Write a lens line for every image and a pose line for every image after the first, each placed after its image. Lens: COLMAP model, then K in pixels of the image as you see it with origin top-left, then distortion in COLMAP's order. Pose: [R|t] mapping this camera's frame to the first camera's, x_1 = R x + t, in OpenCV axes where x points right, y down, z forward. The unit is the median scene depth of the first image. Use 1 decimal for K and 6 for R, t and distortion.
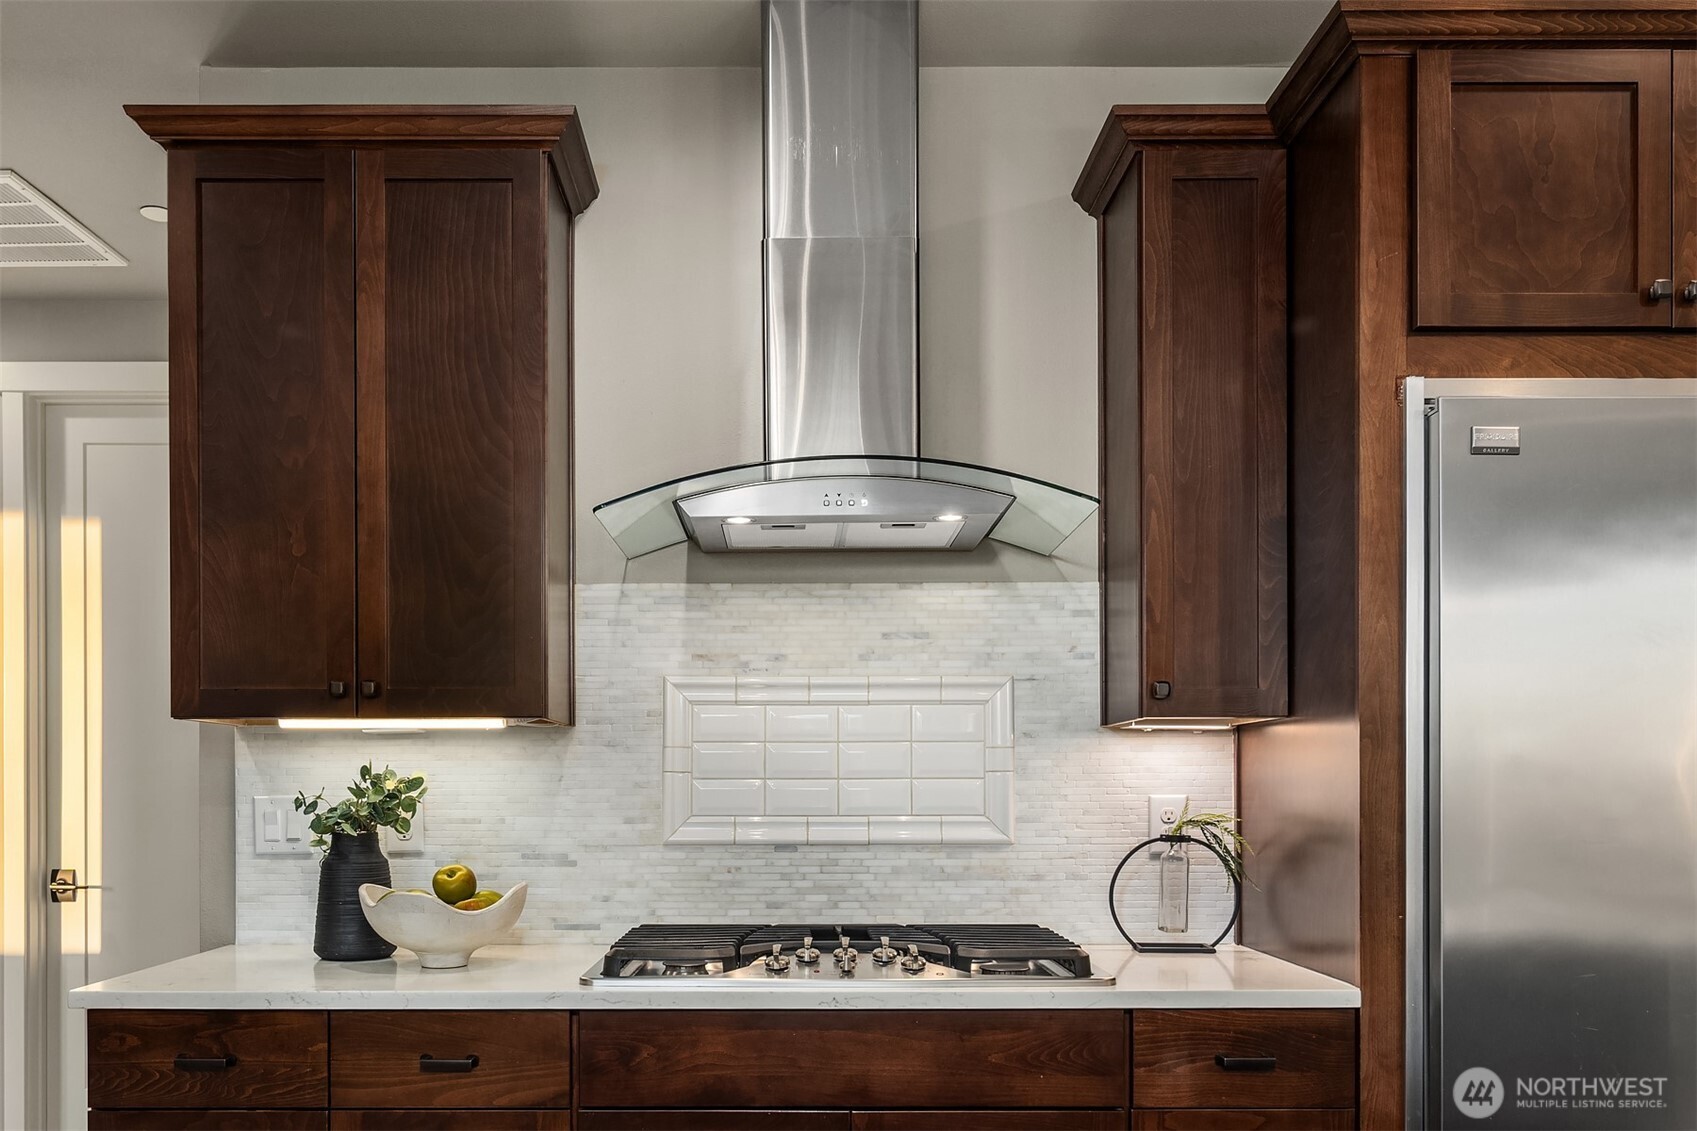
lens RADIAL K [[1376.4, 0, 840.3], [0, 1376.4, 800.2], [0, 0, 1]] dist [0.007930, 0.001888]
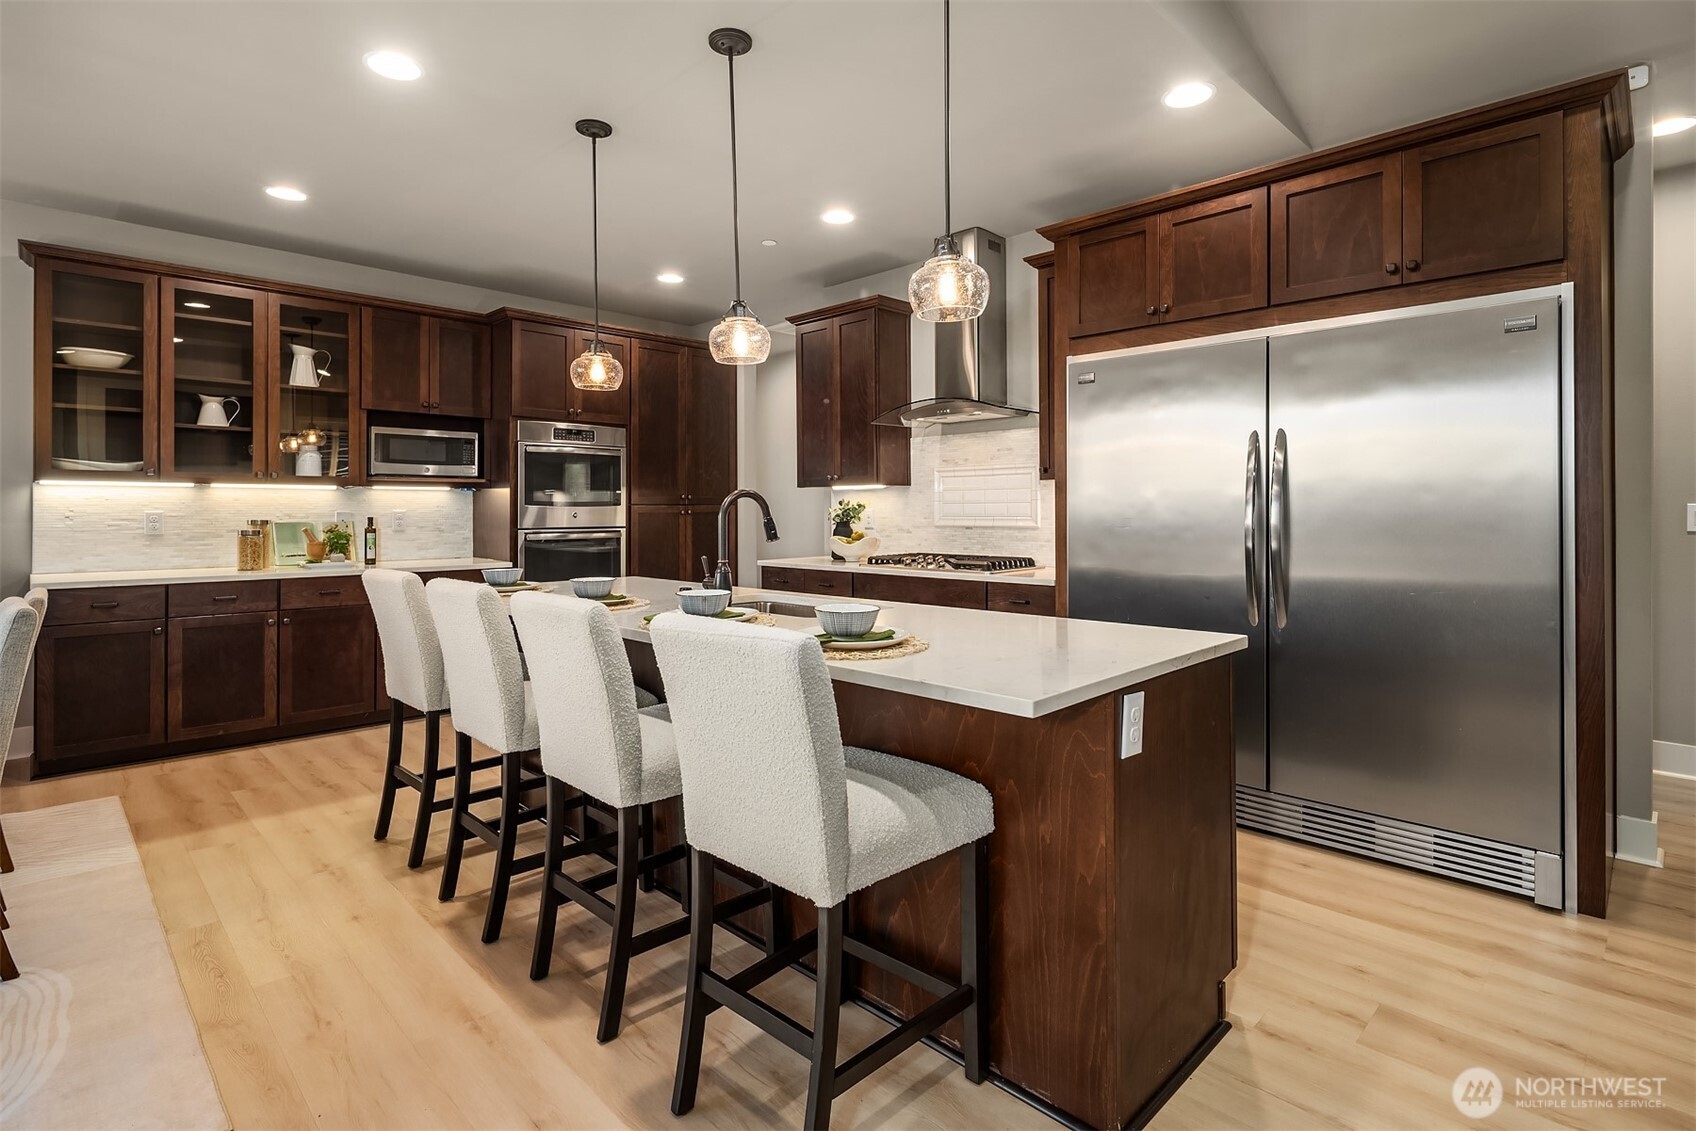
lens RADIAL K [[829.6, 0, 845.3], [0, 829.6, 505.5], [0, 0, 1]] dist [0.008911, -0.004110]
pose [[0.701262, -0.002581, -0.712899, 1.111763], [-0.001818, 0.999984, -0.005409, -0.001804], [0.712901, 0.005089, 0.701246, -0.404215]]
